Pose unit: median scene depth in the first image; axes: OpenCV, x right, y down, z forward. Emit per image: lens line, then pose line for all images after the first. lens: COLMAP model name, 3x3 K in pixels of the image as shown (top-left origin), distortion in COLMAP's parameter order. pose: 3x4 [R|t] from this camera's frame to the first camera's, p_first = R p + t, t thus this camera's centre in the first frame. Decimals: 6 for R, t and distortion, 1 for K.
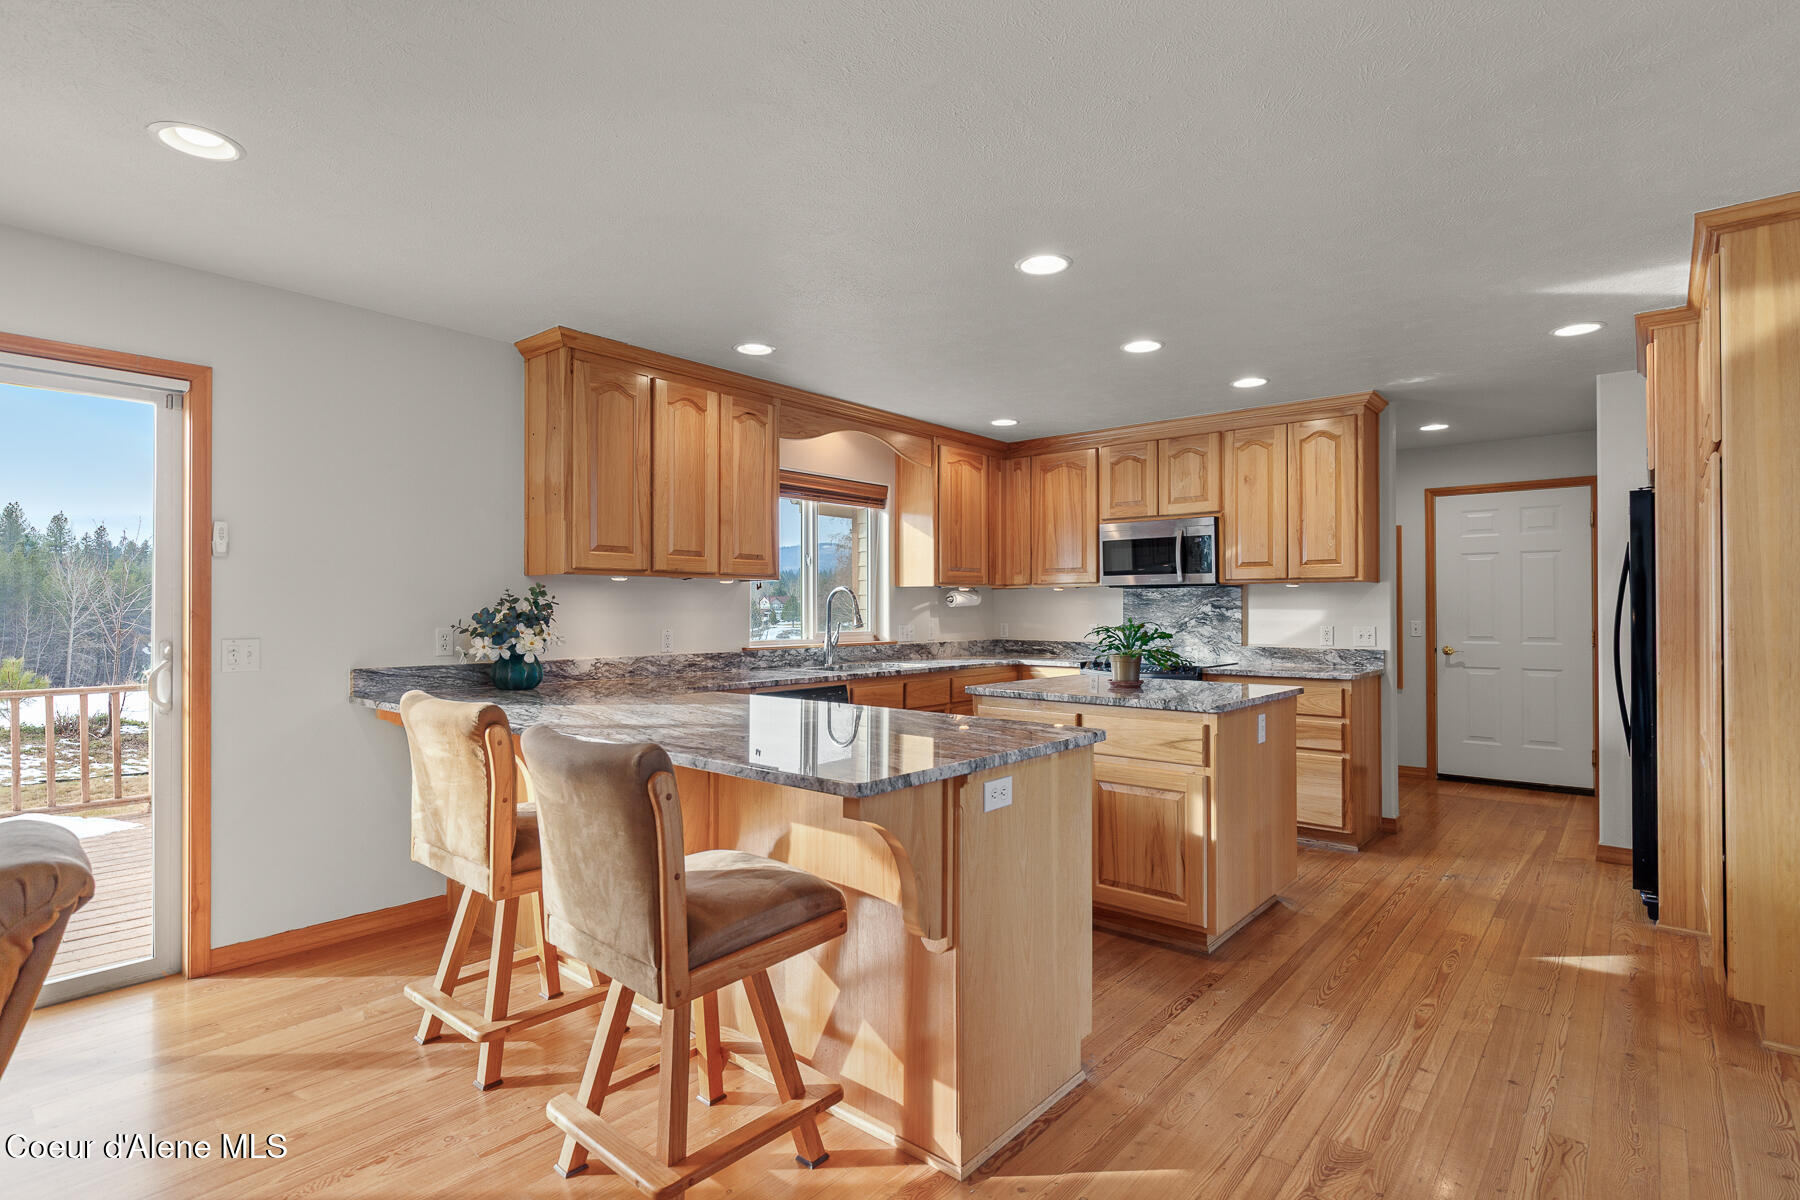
lens RADIAL K [[885.2, 0, 900.0], [0, 885.2, 600.0], [0, 0, 1]] dist [-0.001655, -0.000314]
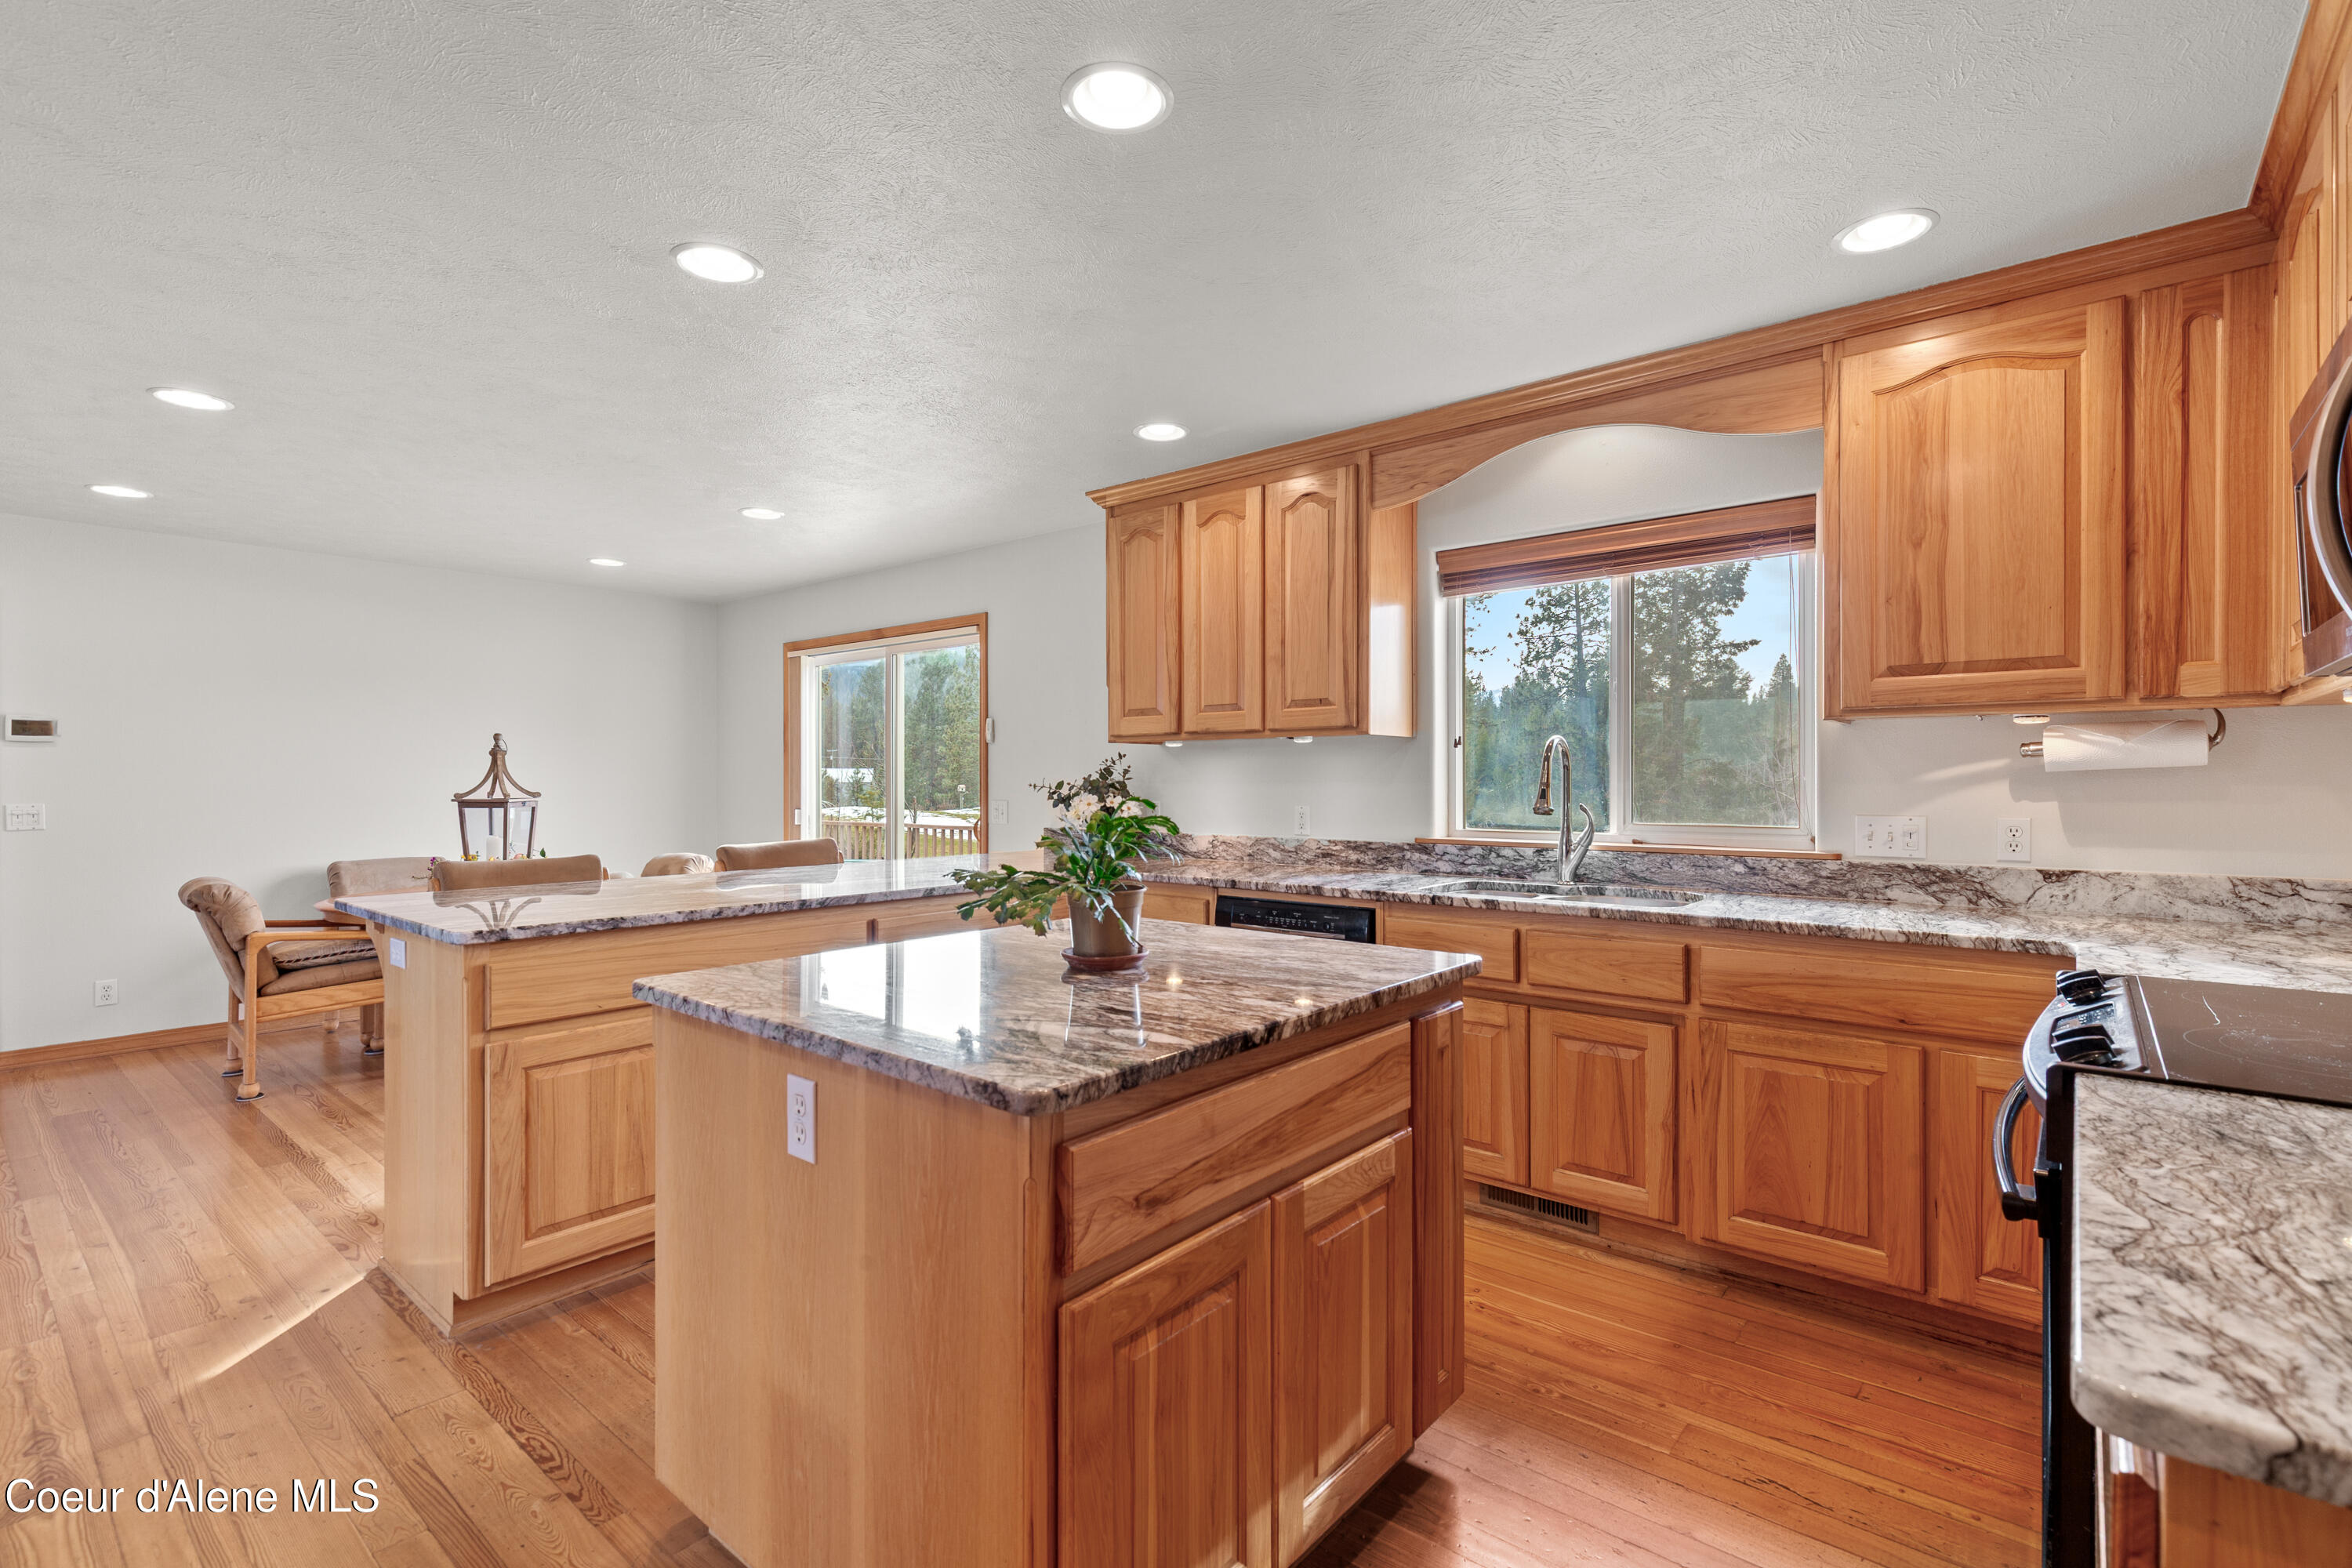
lens RADIAL K [[1052.9, 0, 1194.4], [0, 1052.9, 777.2], [0, 0, 1]] dist [0.004929, 0.000610]
pose [[0.014930, -0.002899, -0.999884, 0.623404], [0.010859, 0.999937, -0.002737, 0.010173], [0.999830, -0.010817, 0.014961, 0.864918]]
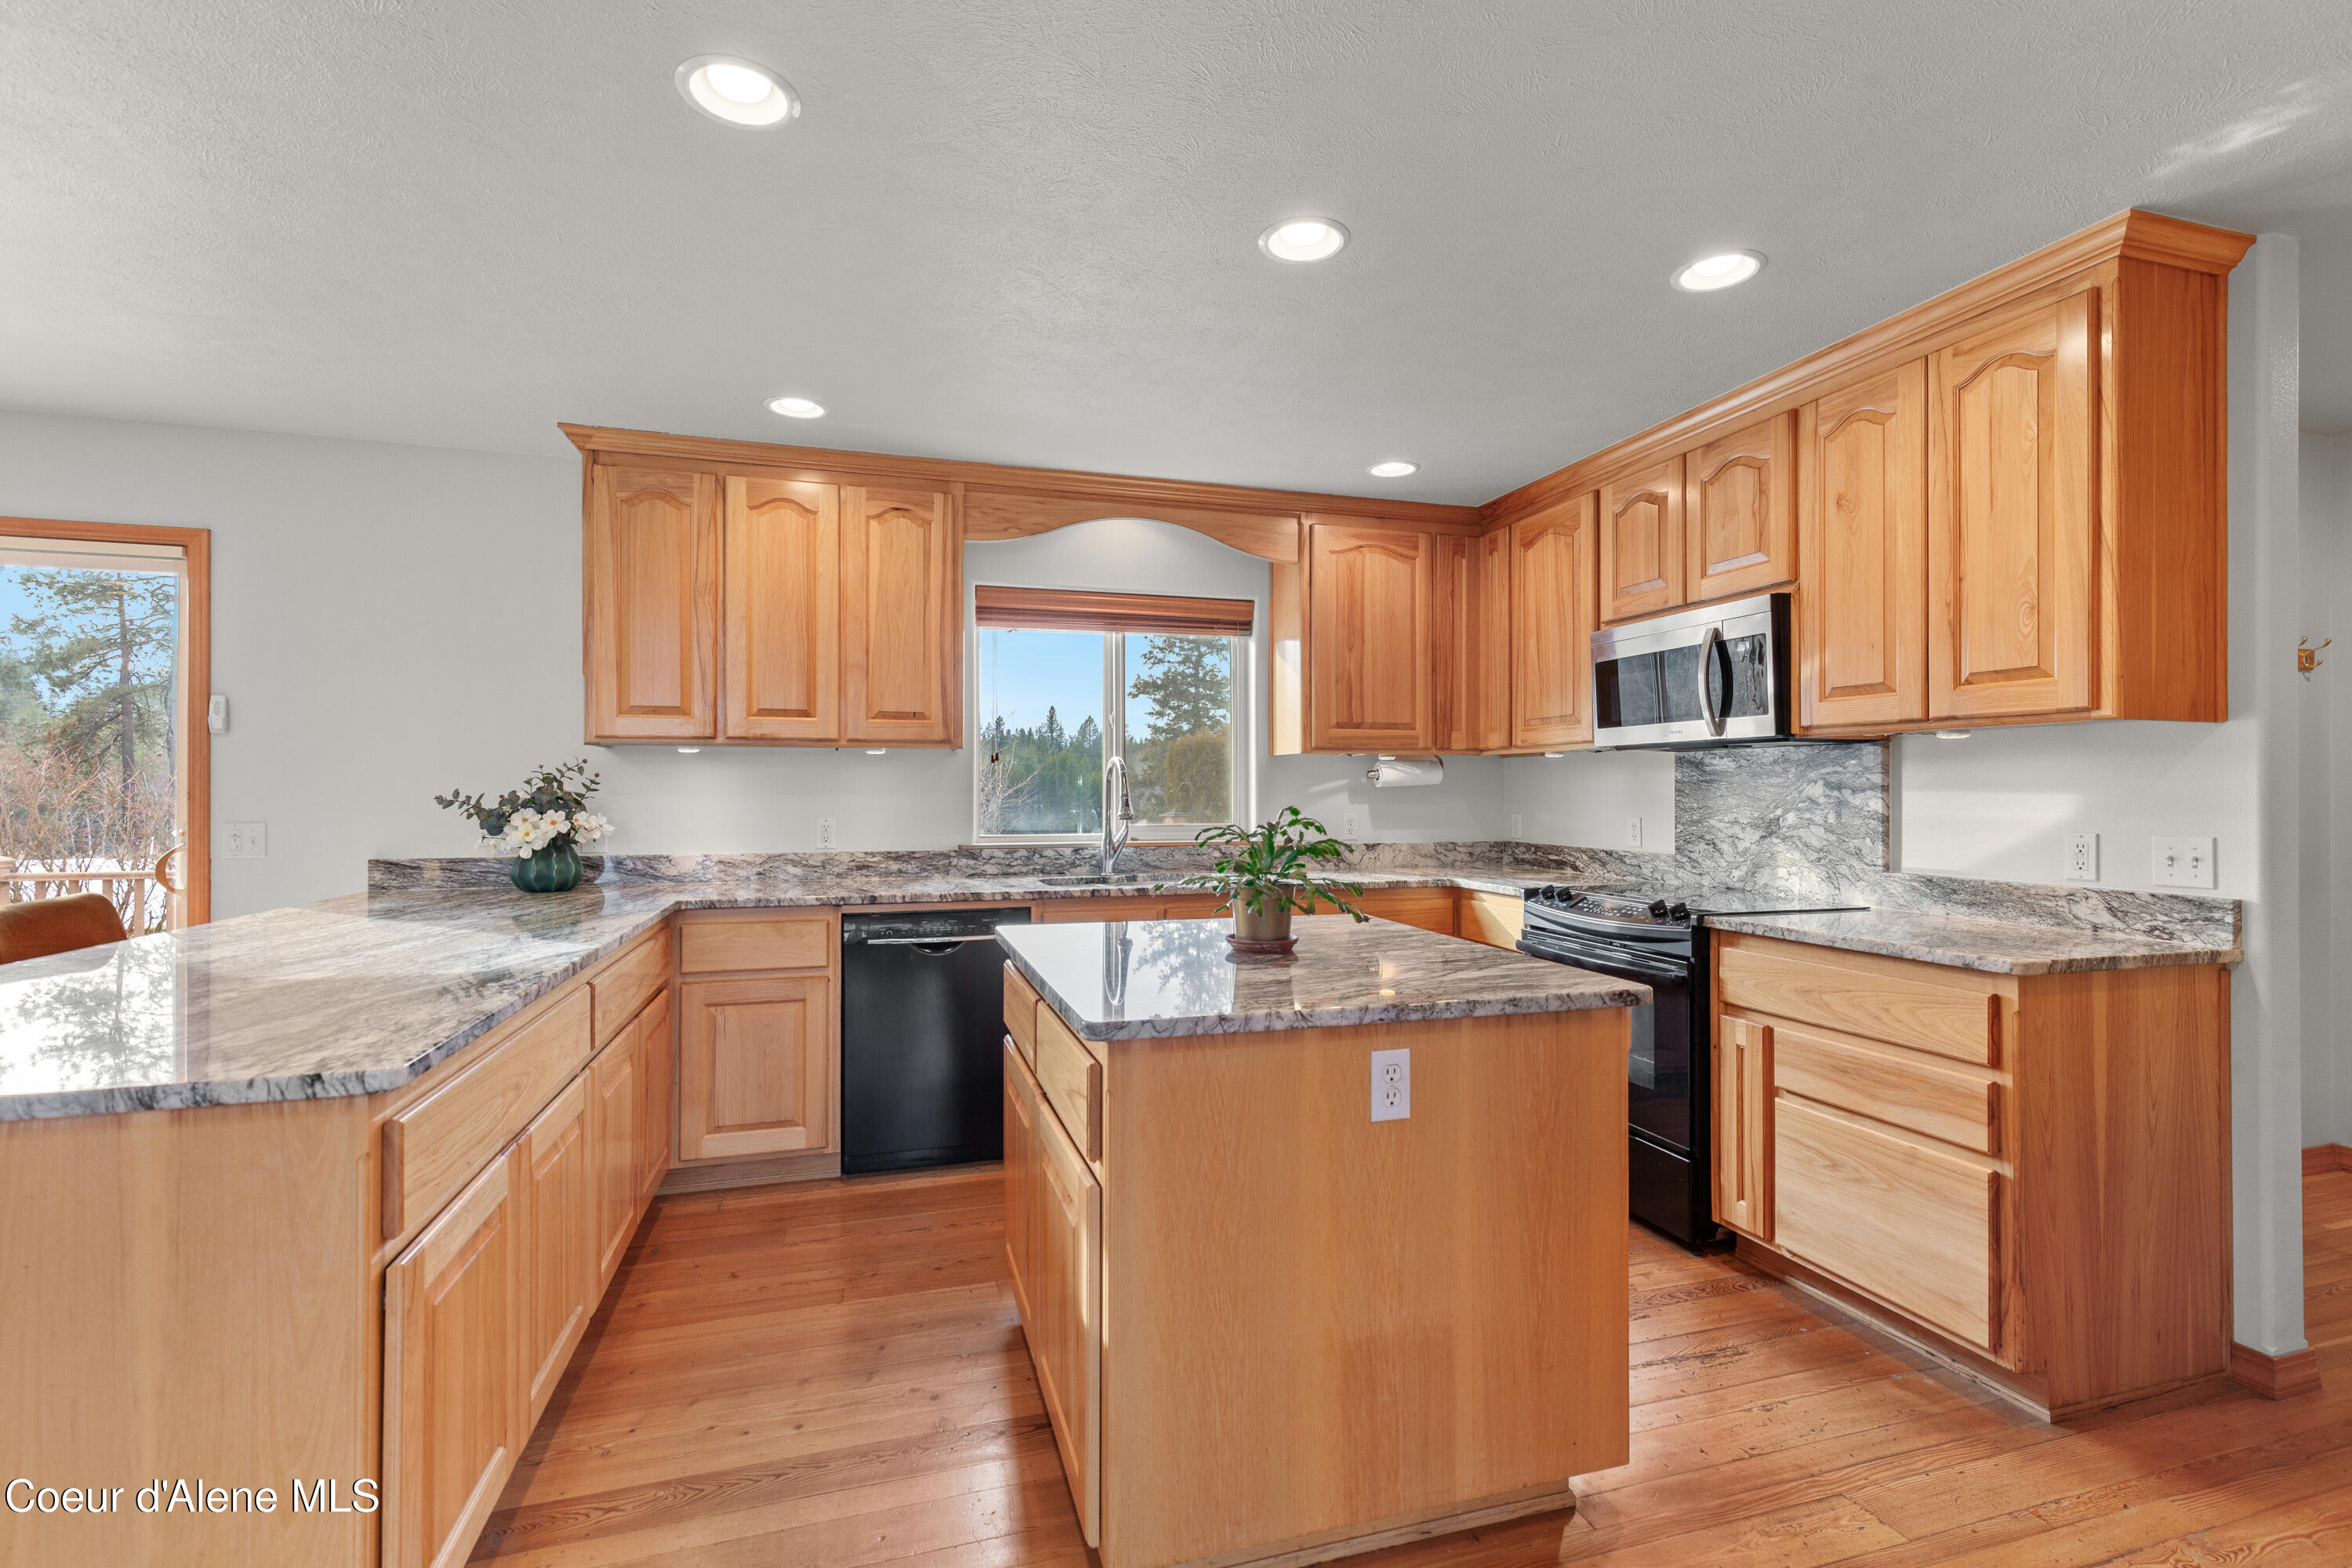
lens RADIAL K [[1049.0, 0, 1172.9], [0, 1049.0, 787.9], [0, 0, 1]] dist [0.005409, 0.000426]
pose [[0.840468, -0.001031, -0.541860, 0.440920], [0.005318, 0.999966, 0.006345, 0.003990], [0.541835, -0.008214, 0.840445, 0.406716]]
